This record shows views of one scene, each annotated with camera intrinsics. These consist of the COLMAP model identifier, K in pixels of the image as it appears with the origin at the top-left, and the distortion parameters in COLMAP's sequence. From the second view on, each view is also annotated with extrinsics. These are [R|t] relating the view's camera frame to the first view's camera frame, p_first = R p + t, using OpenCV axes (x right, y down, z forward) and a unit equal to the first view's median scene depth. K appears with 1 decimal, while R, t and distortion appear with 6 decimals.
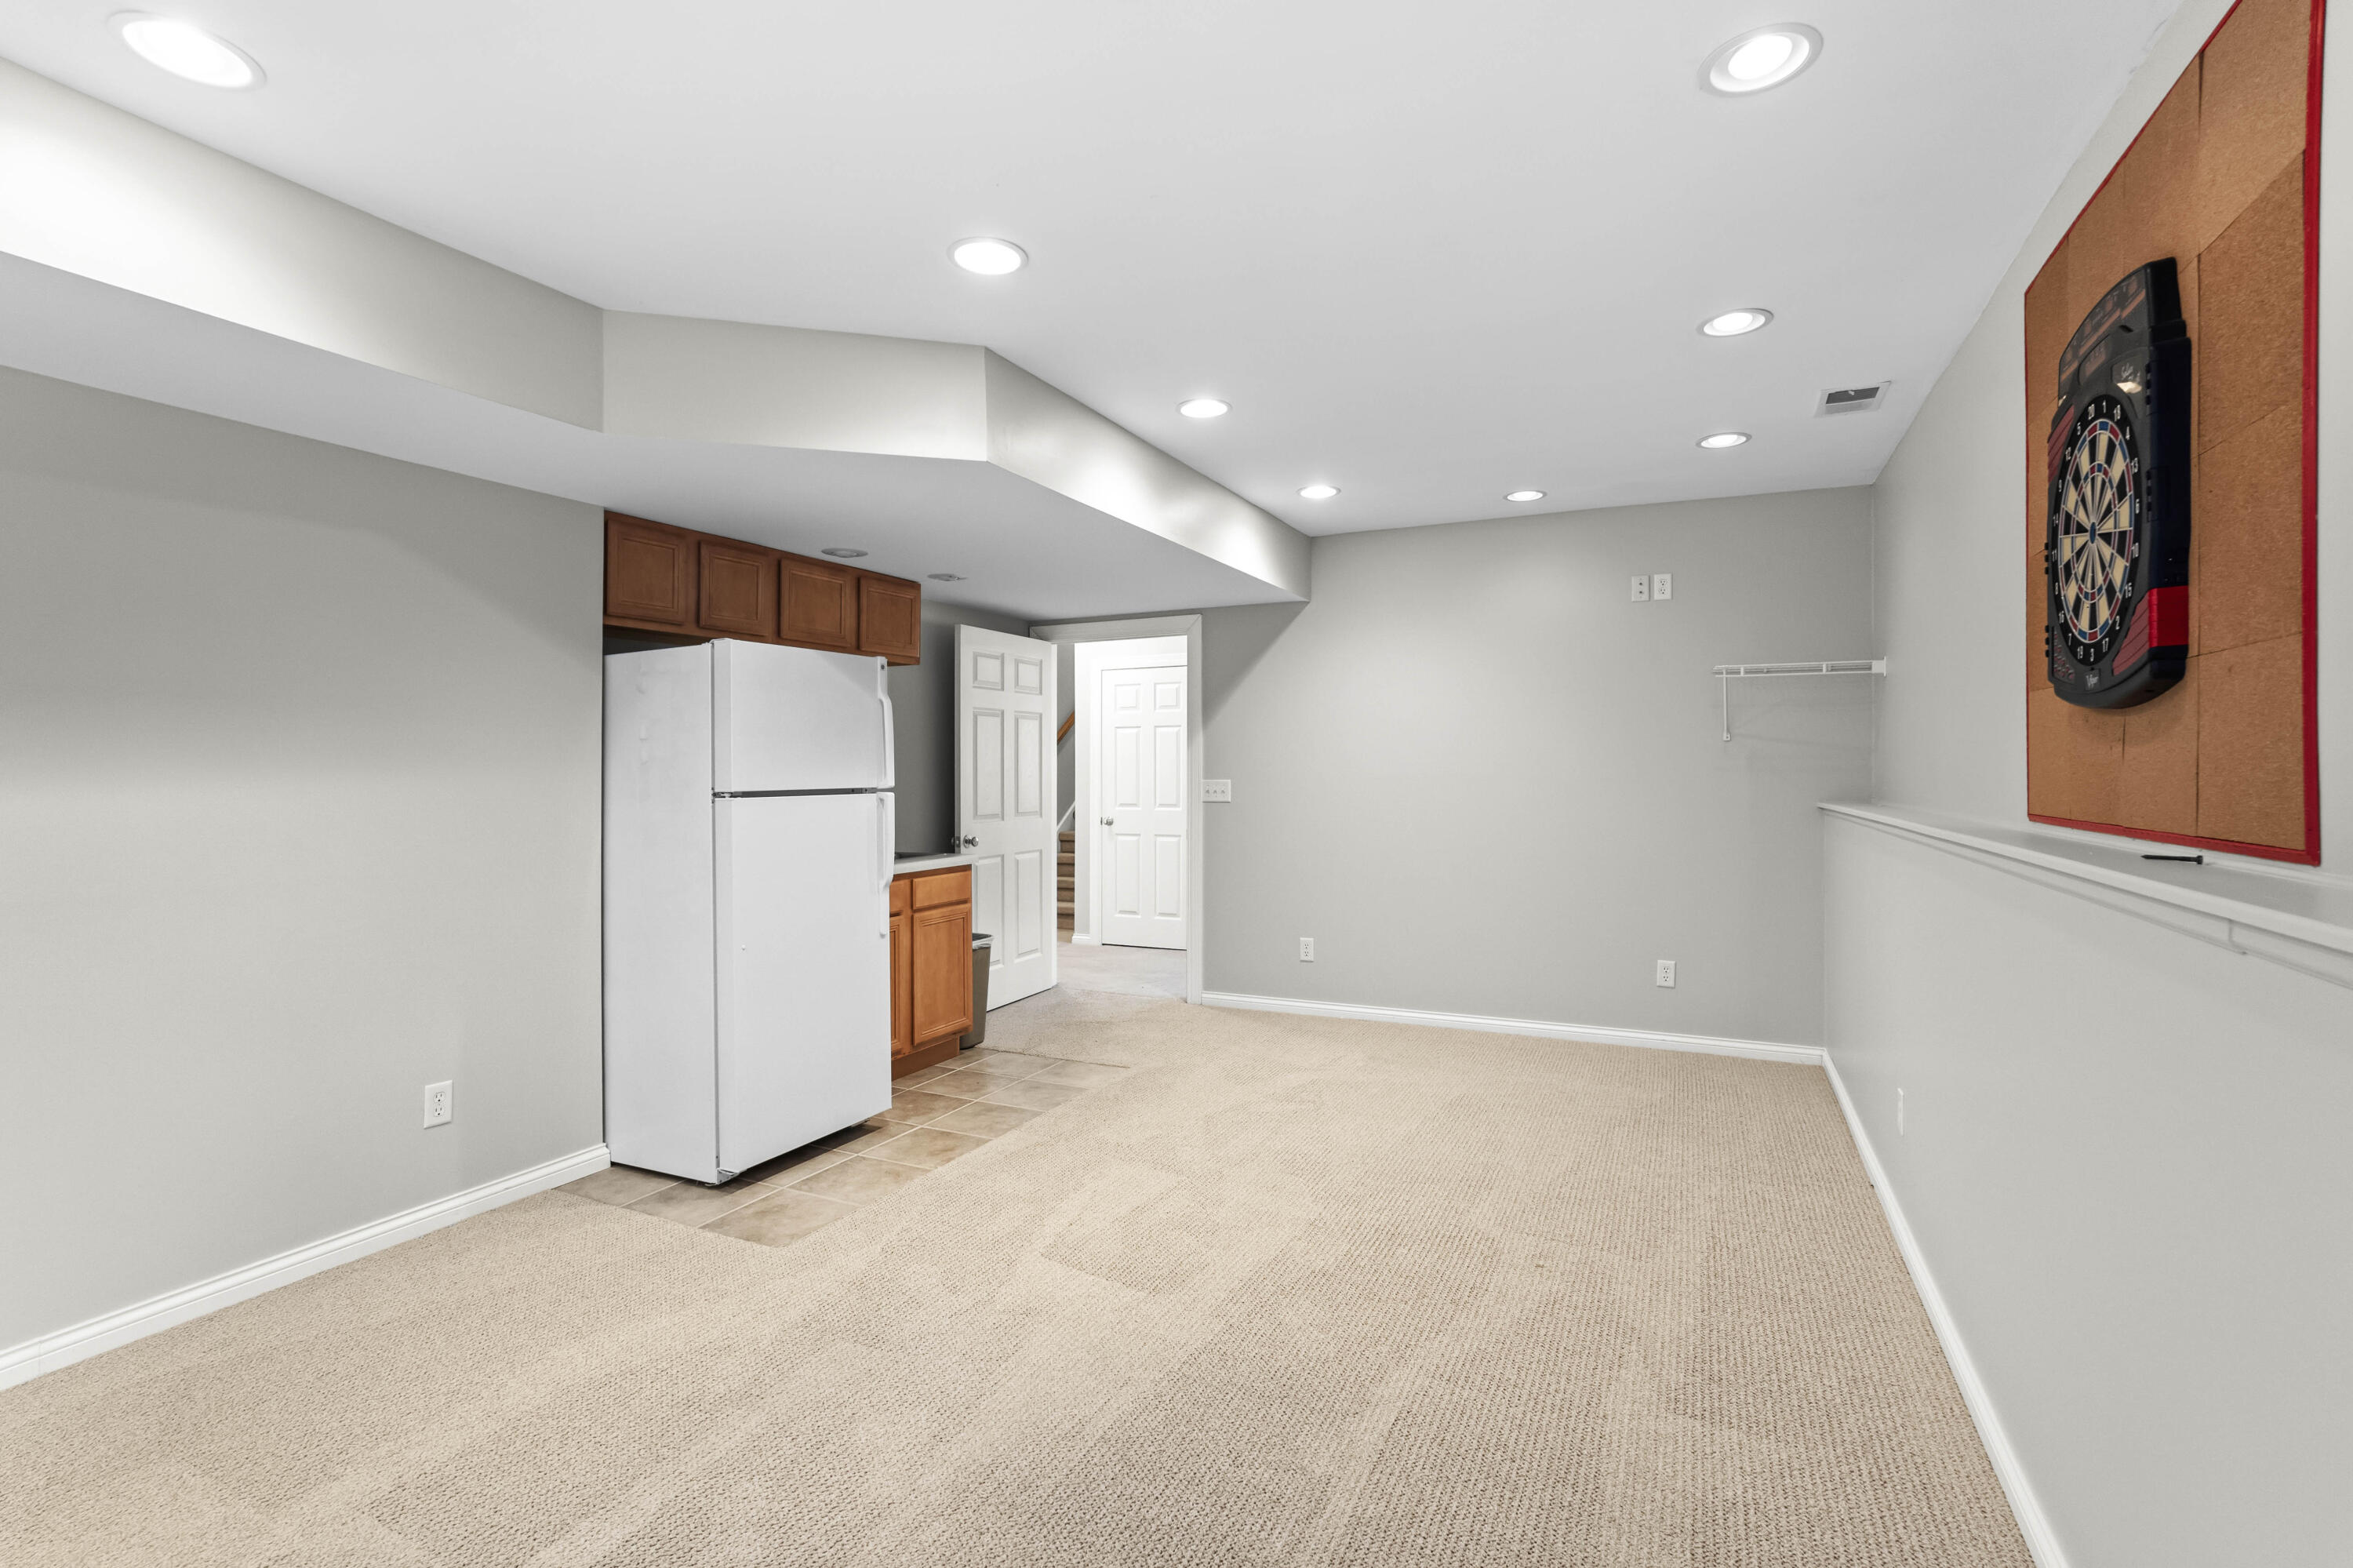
lens RADIAL K [[1045.5, 0, 1176.5], [0, 1045.5, 784.0], [0, 0, 1]] dist [0.000247, 0.000010]
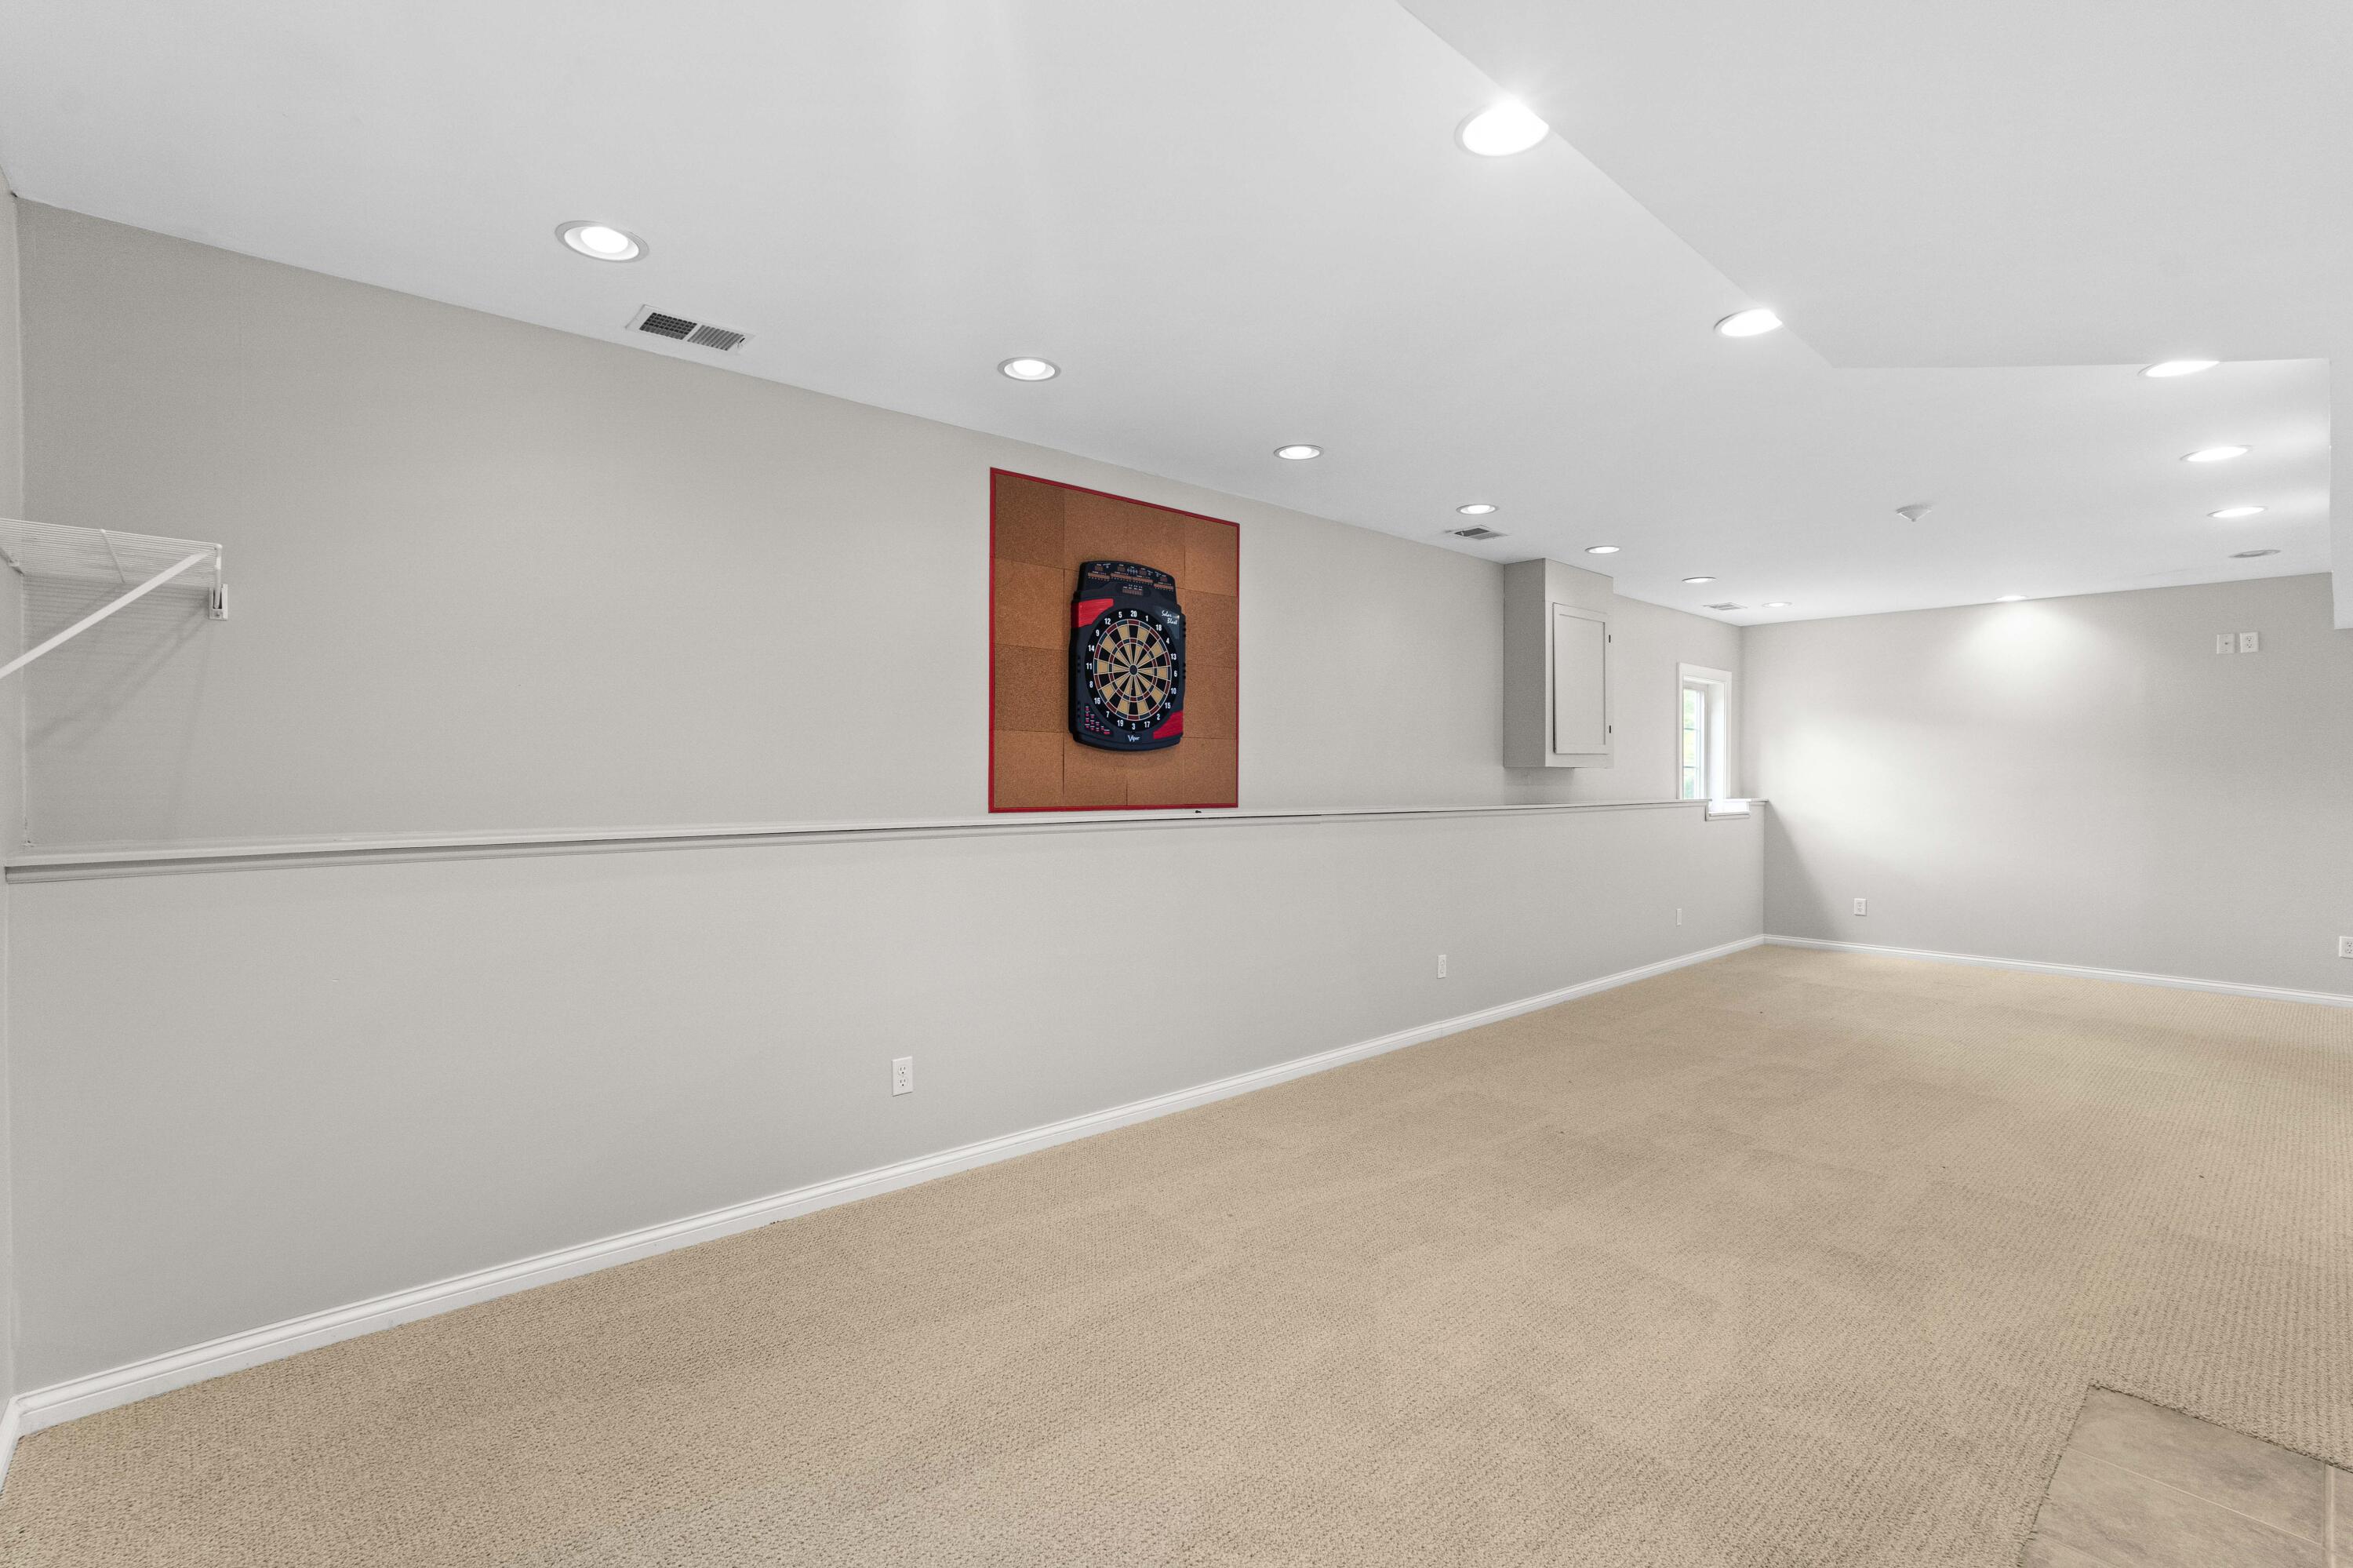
lens RADIAL K [[1045.5, 0, 1176.5], [0, 1045.5, 784.0], [0, 0, 1]] dist [0.000247, 0.000010]
pose [[-0.921781, -0.003747, 0.387692, -0.042828], [-0.001884, 0.999985, 0.005186, -0.010348], [-0.387706, 0.004050, -0.921774, 1.944277]]
